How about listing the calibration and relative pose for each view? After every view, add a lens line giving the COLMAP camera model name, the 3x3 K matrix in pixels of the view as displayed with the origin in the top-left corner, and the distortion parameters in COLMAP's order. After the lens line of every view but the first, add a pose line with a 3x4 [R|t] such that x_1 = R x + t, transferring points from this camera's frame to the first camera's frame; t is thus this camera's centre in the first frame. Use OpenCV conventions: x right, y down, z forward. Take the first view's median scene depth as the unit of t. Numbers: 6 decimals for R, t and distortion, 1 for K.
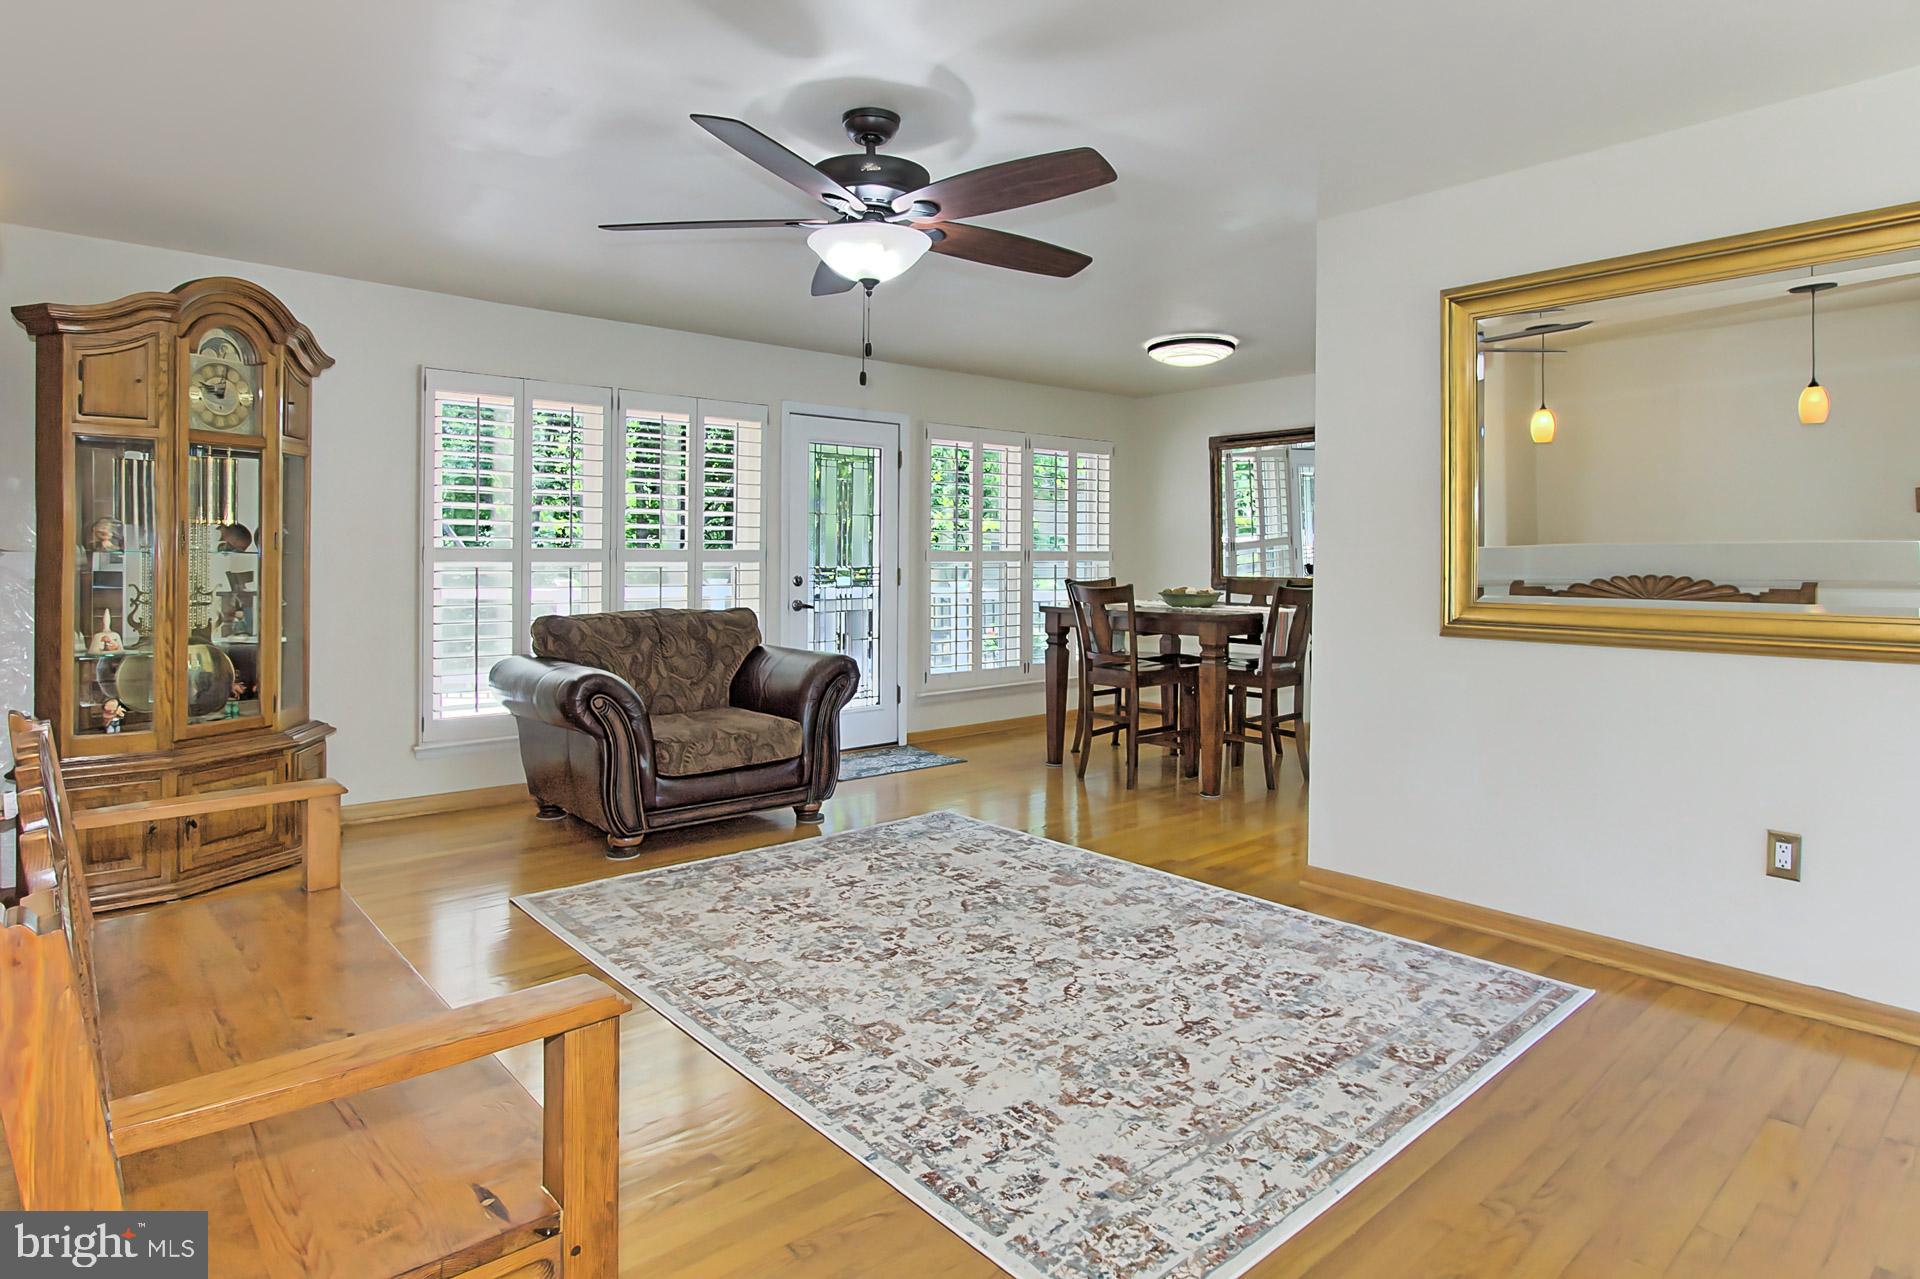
lens RADIAL K [[1053.9, 0, 961.5], [0, 1053.9, 566.2], [0, 0, 1]] dist [-0.042377, -0.000087]
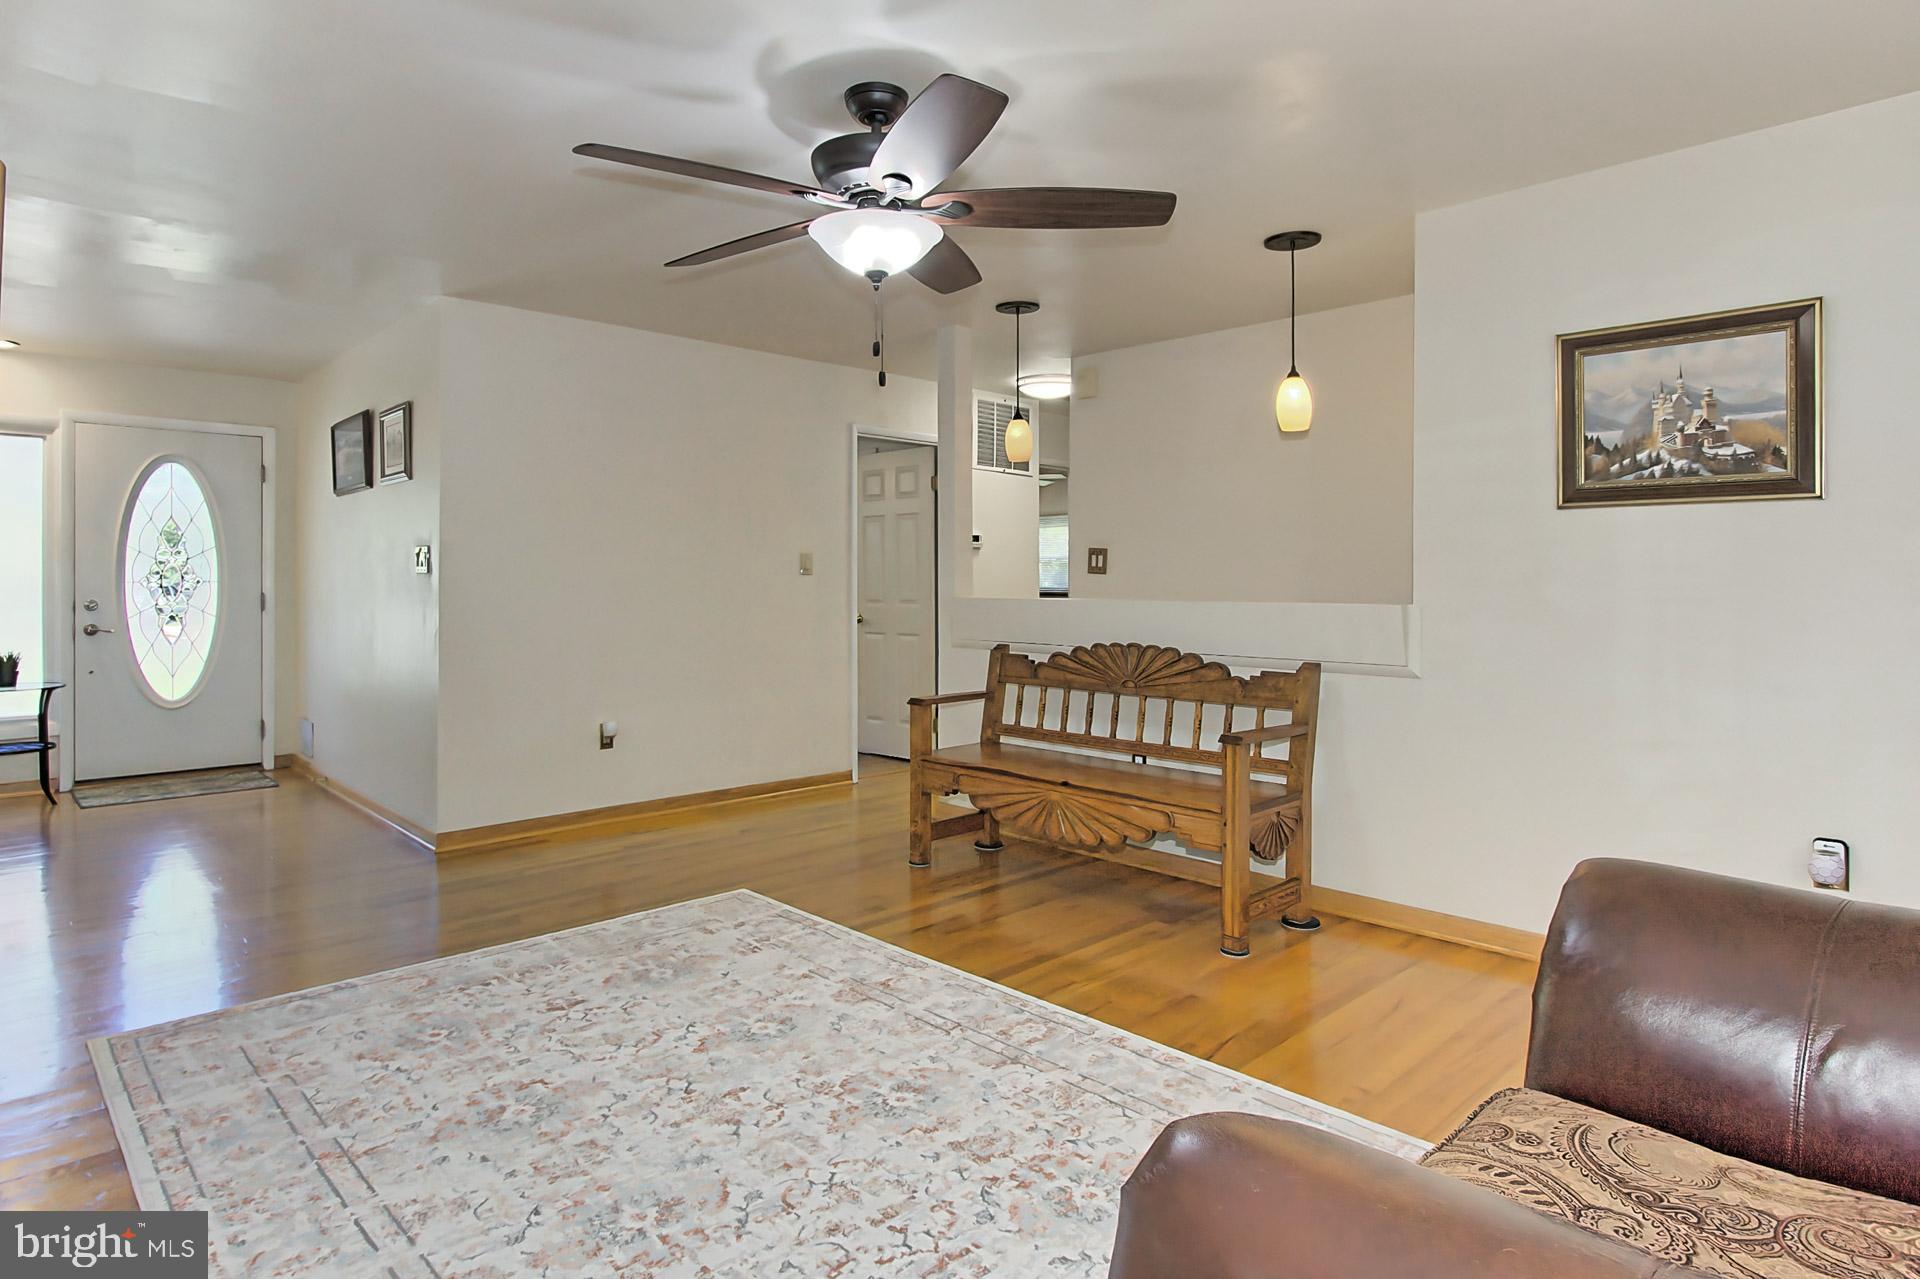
lens RADIAL K [[1053.9, 0, 961.5], [0, 1053.9, 566.2], [0, 0, 1]] dist [-0.042377, -0.000087]
pose [[-0.997712, -0.009608, -0.066921, -0.094498], [-0.009332, 0.999947, -0.004438, -0.015331], [0.066960, -0.003803, -0.997748, 1.752969]]
